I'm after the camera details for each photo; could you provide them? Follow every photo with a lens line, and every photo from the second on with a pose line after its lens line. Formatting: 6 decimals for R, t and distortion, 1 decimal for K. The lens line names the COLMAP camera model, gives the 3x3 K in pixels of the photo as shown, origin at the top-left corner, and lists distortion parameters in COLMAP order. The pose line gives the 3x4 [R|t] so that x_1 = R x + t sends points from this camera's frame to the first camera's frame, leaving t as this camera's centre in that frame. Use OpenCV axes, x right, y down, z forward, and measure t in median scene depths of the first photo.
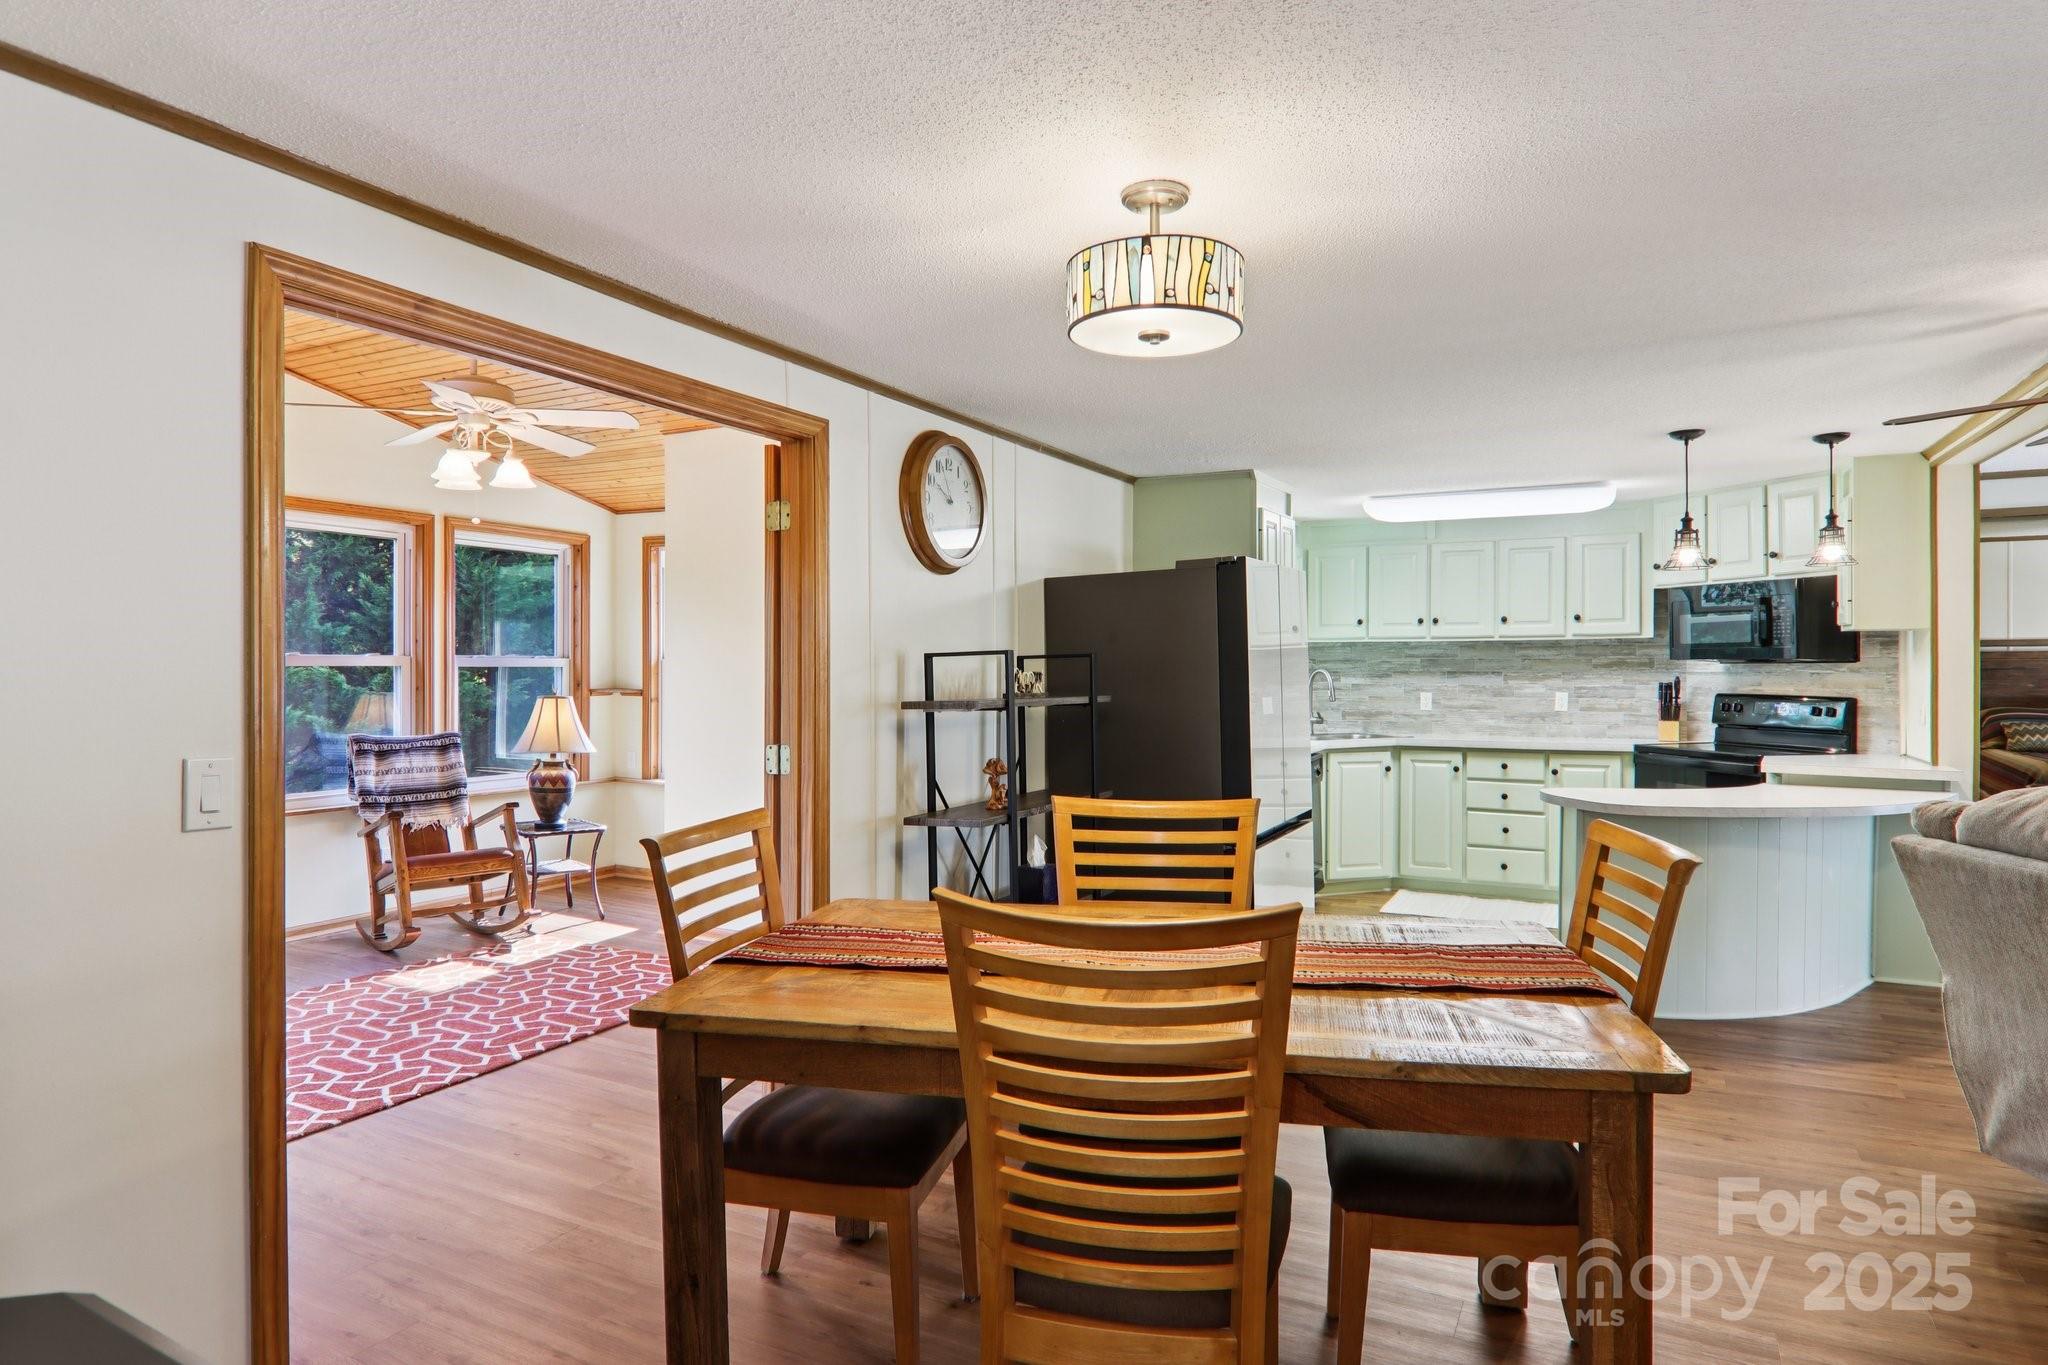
lens RADIAL K [[1152.5, 0, 1018.8], [0, 1152.5, 666.6], [0, 0, 1]] dist [0.000566, -0.017020]
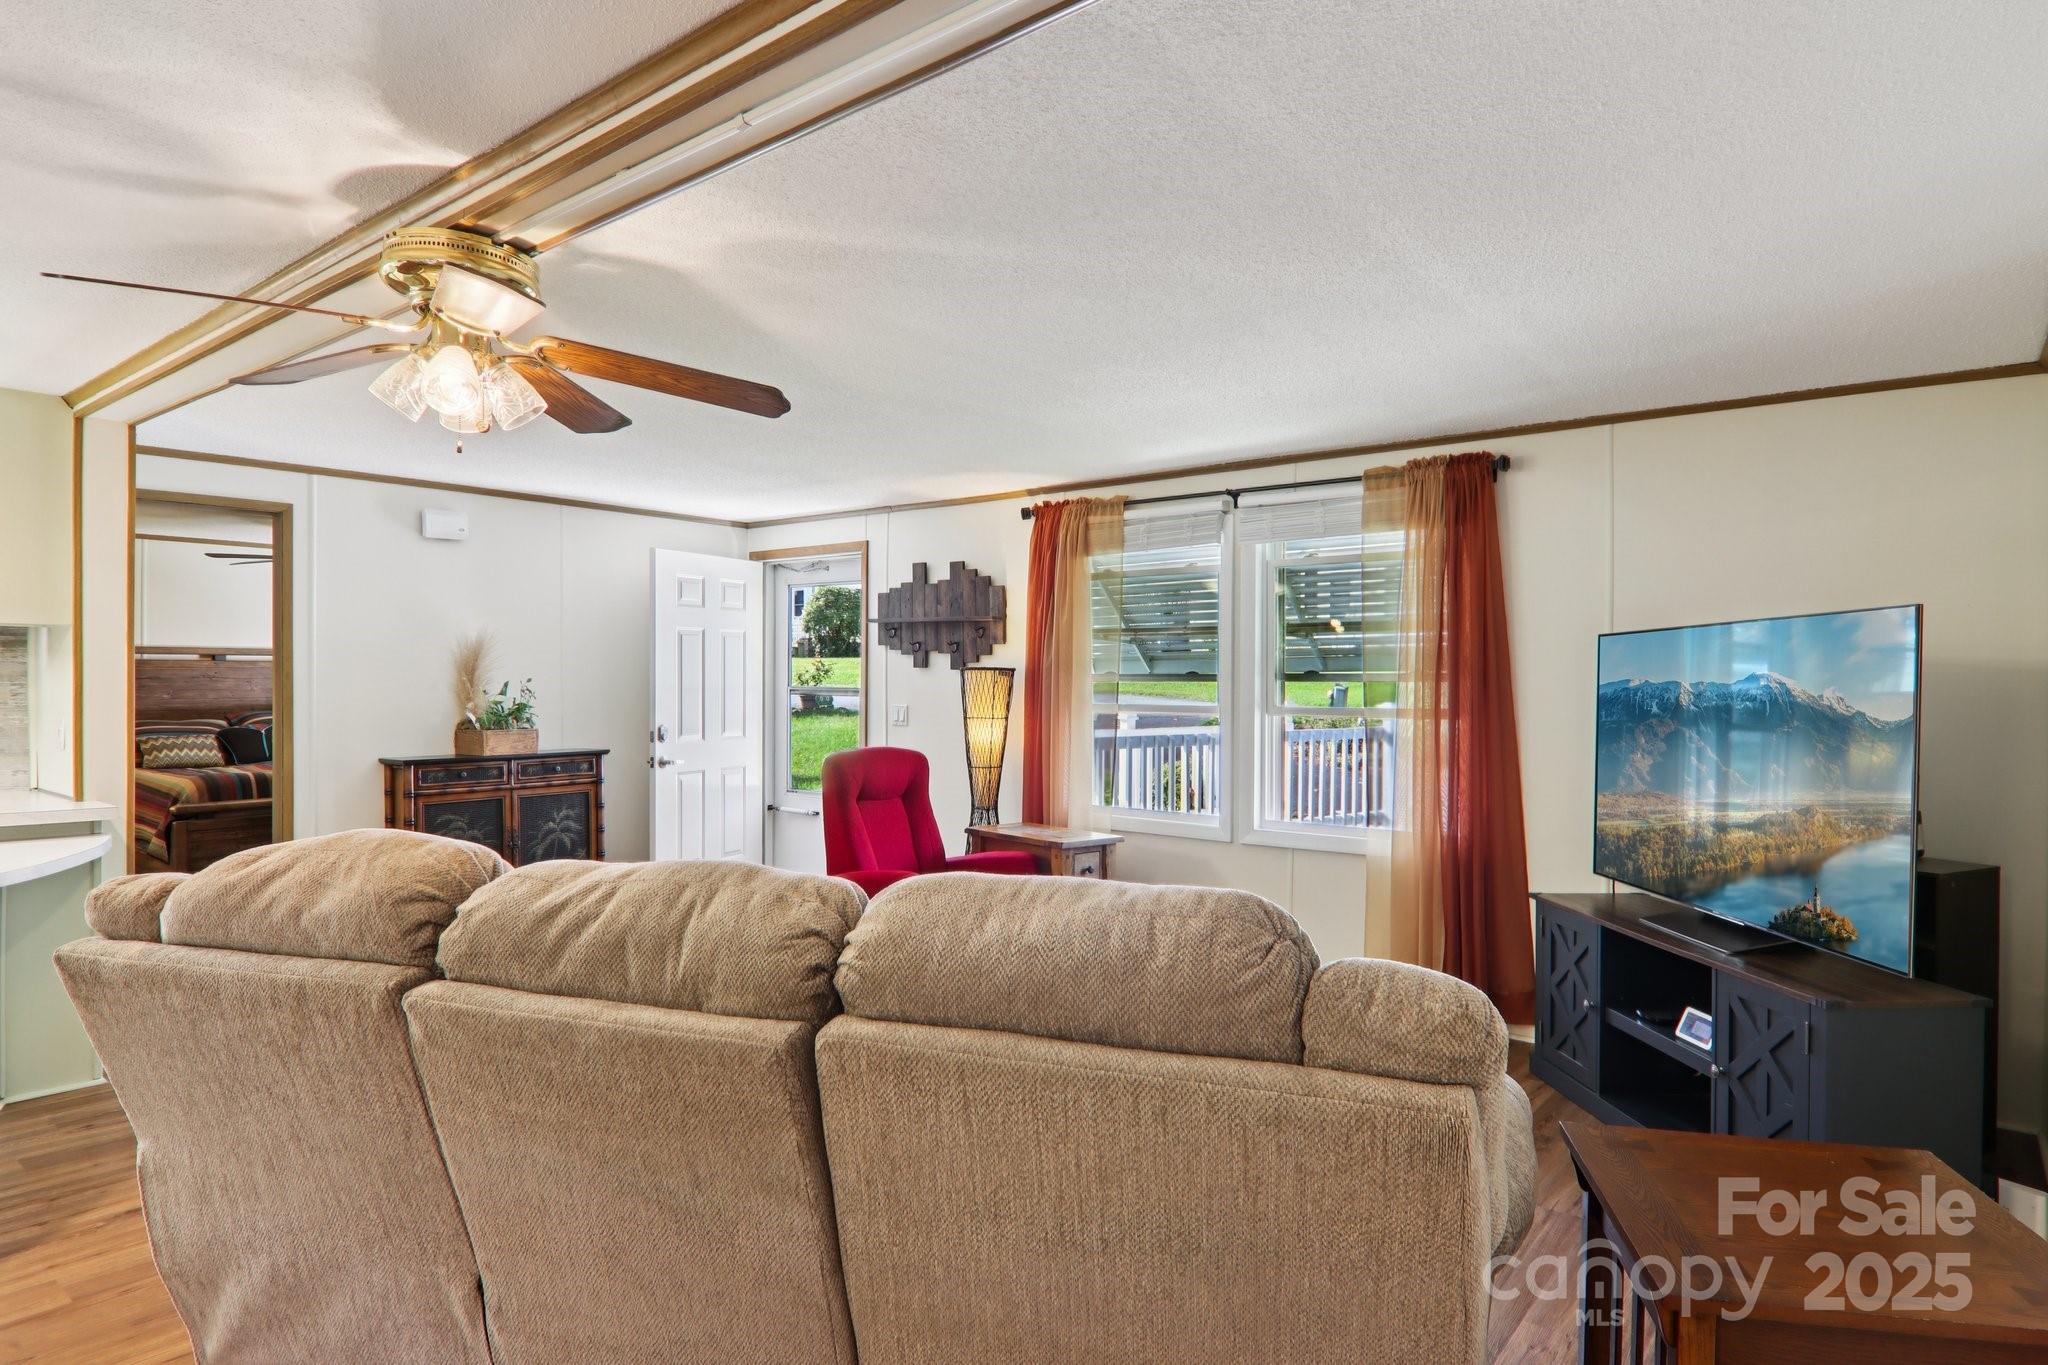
lens RADIAL K [[1156.3, 0, 1026.6], [0, 1156.3, 688.5], [0, 0, 1]] dist [0.002008, -0.016967]
pose [[0.184264, -0.005360, 0.982862, 0.122672], [-0.004354, 0.999971, 0.006270, 0.001692], [-0.982867, -0.005435, 0.184235, 0.181169]]
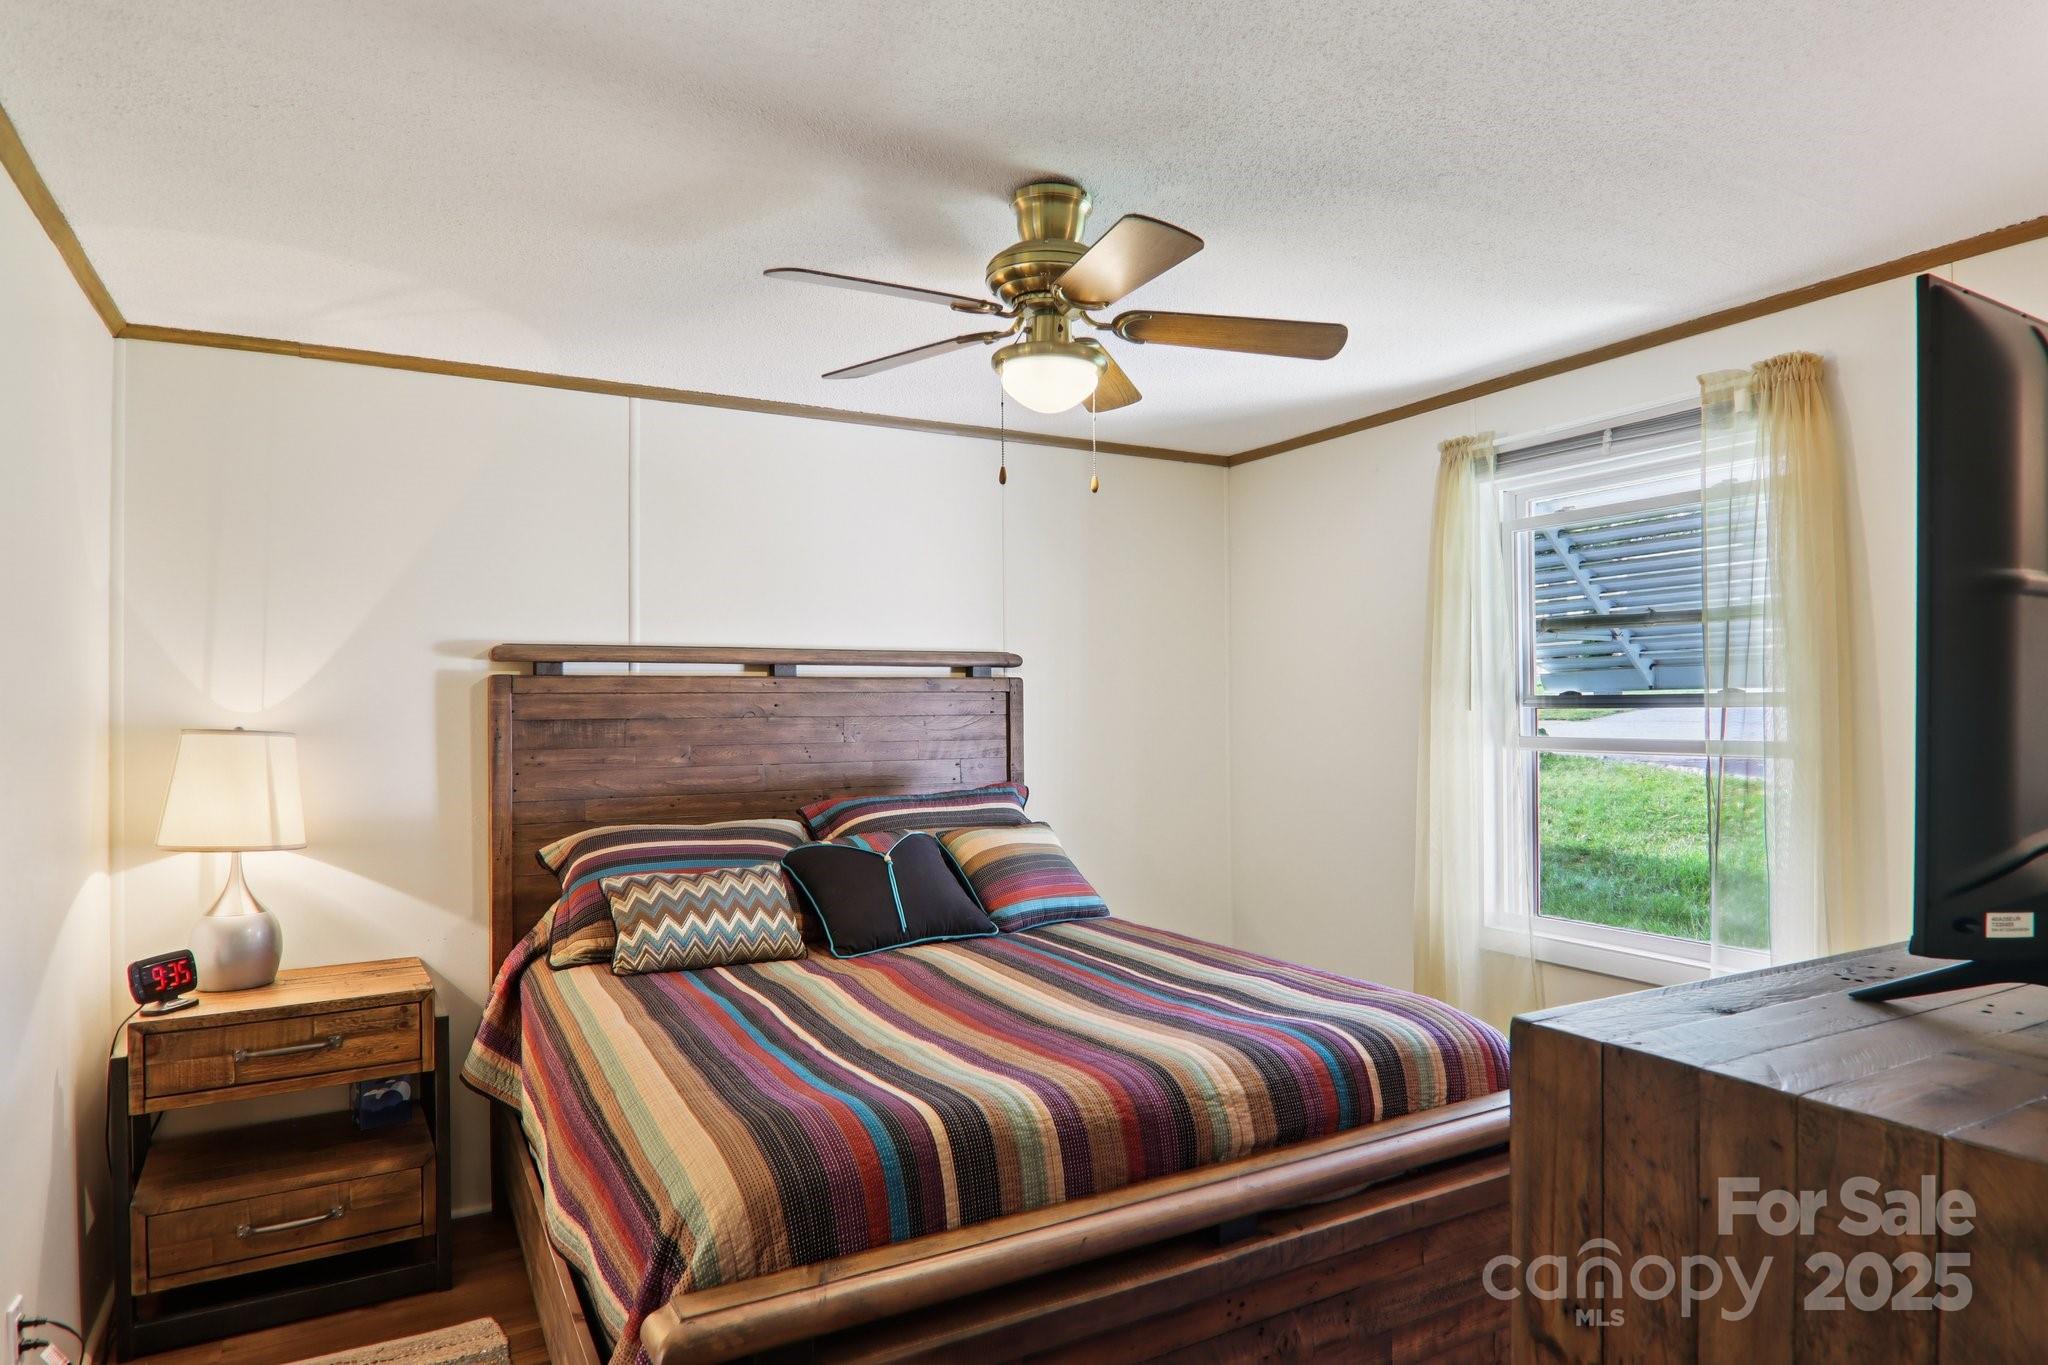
lens RADIAL K [[1156.3, 0, 1026.6], [0, 1156.3, 688.5], [0, 0, 1]] dist [0.002008, -0.016967]
pose [[0.530642, 0.012955, 0.847497, 0.817588], [0.003248, 0.999845, -0.017317, -0.001793], [-0.847590, 0.011942, 0.530517, 0.915633]]
